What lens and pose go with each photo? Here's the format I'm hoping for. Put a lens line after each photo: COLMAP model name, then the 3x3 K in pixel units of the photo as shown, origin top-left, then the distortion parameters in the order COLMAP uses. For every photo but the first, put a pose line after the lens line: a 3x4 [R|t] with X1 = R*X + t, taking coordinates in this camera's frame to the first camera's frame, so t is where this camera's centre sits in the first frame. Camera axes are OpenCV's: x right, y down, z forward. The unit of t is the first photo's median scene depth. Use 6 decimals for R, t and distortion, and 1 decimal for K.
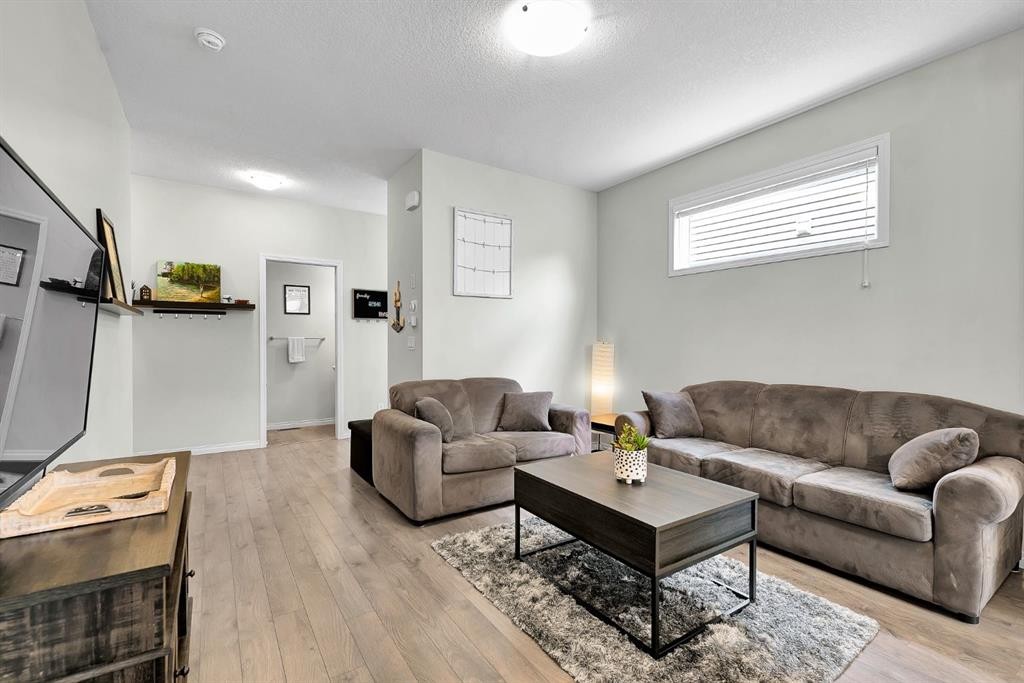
lens RADIAL K [[450.3, 0, 520.8], [0, 450.3, 344.3], [0, 0, 1]] dist [-0.003476, -0.000448]
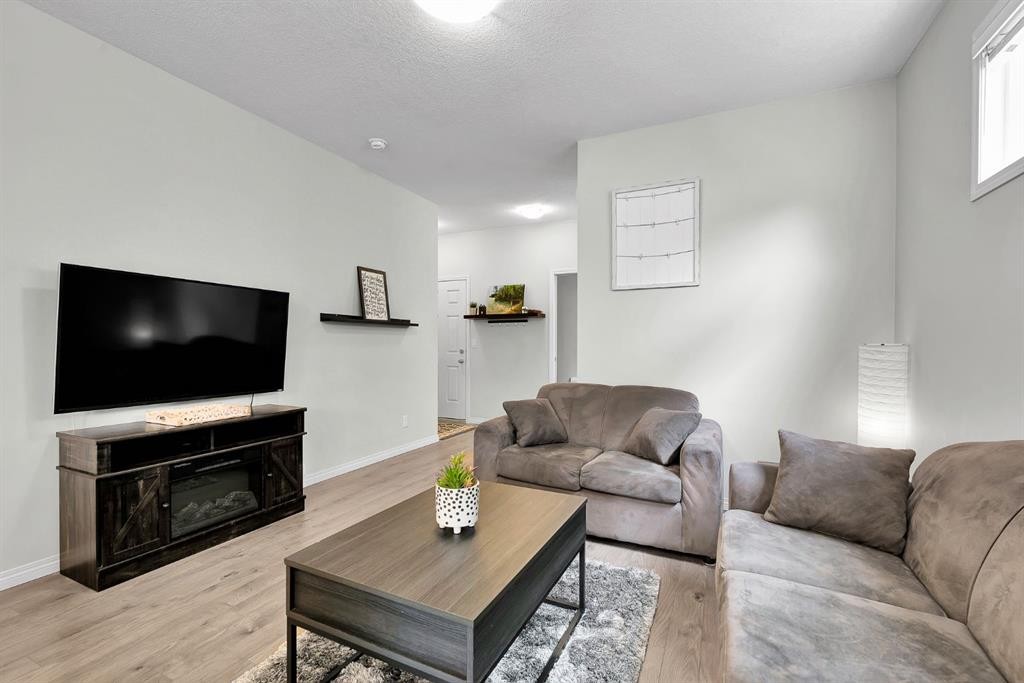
lens RADIAL K [[450.3, 0, 513.2], [0, 450.3, 344.6], [0, 0, 1]] dist [-0.003476, -0.000448]
pose [[0.502679, 0.001517, -0.864472, 0.460151], [-0.004967, 0.999987, -0.001134, -0.000054], [0.864459, 0.004864, 0.502680, 0.342096]]
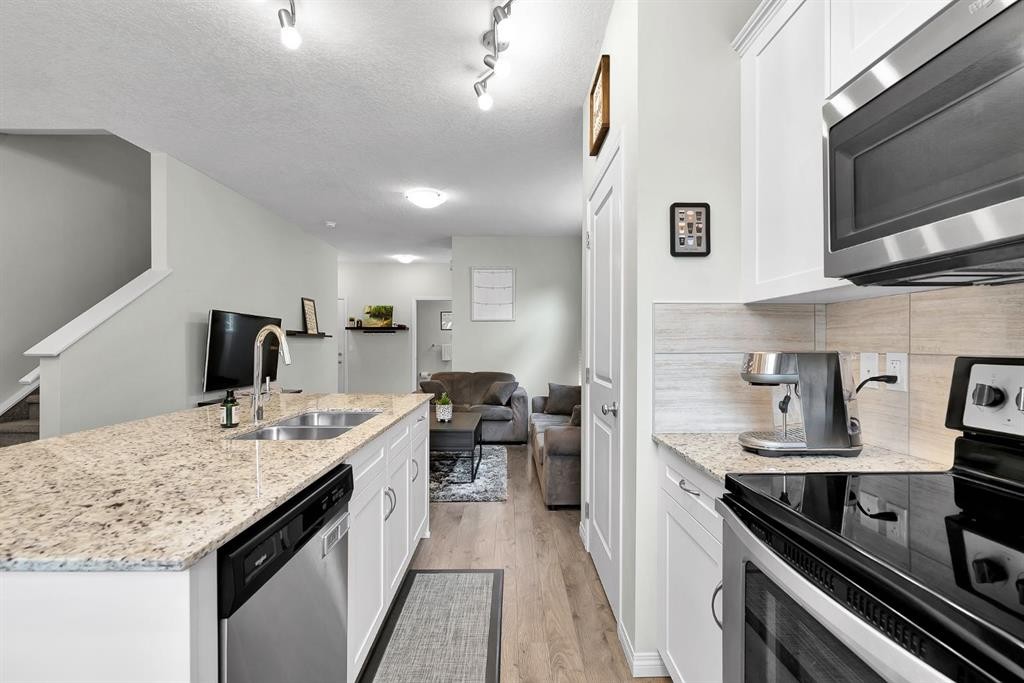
lens RADIAL K [[450.3, 0, 520.8], [0, 450.3, 345.1], [0, 0, 1]] dist [-0.003476, -0.000448]
pose [[0.834920, 0.001682, -0.550369, 0.799559], [-0.004392, 0.999984, -0.003607, -0.014191], [0.550354, 0.005428, 0.834914, -0.238291]]
